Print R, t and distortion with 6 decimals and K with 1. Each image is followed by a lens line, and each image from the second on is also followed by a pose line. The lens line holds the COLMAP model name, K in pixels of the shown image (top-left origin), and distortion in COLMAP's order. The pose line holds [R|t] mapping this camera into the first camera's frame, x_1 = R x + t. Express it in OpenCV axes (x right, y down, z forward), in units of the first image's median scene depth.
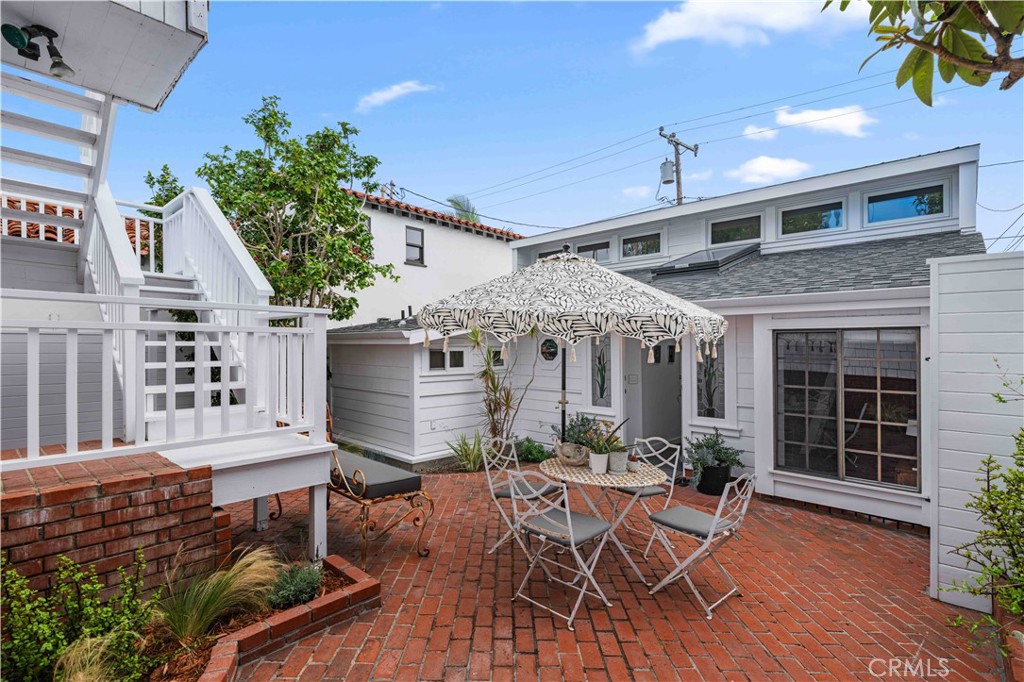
lens RADIAL K [[469.2, 0, 512.3], [0, 469.2, 345.9], [0, 0, 1]] dist [0.002792, -0.002094]
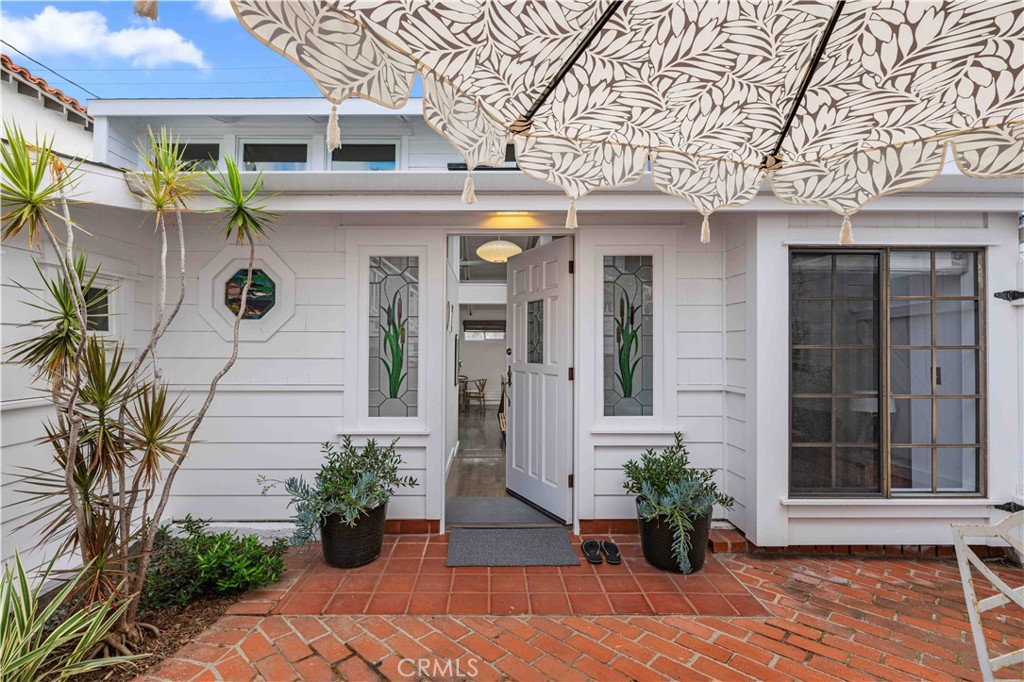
lens RADIAL K [[469.2, 0, 493.8], [0, 469.2, 338.7], [0, 0, 1]] dist [0.002792, -0.002094]
pose [[0.722638, 0.014405, 0.691076, -0.060390], [-0.004036, 0.999854, -0.016621, 0.061284], [-0.691215, 0.009222, 0.722591, 0.606996]]
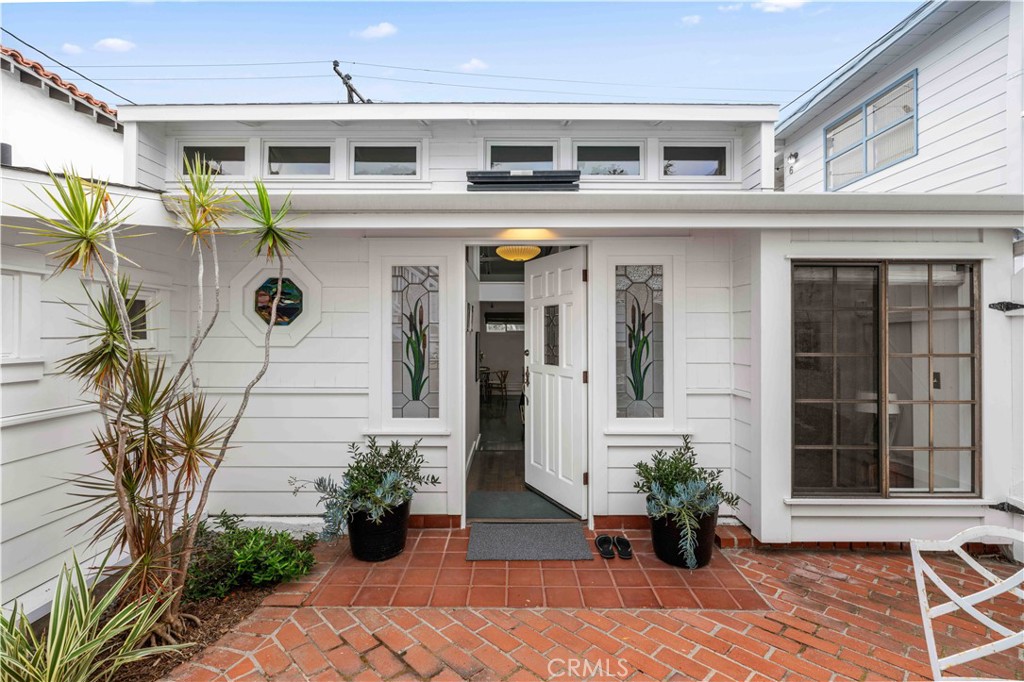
lens RADIAL K [[469.2, 0, 510.7], [0, 469.2, 332.9], [0, 0, 1]] dist [0.002792, -0.002094]
pose [[0.731631, -0.000652, 0.681701, -0.070641], [-0.000010, 1.000000, 0.000967, 0.041715], [-0.681701, -0.000714, 0.731631, 0.587791]]
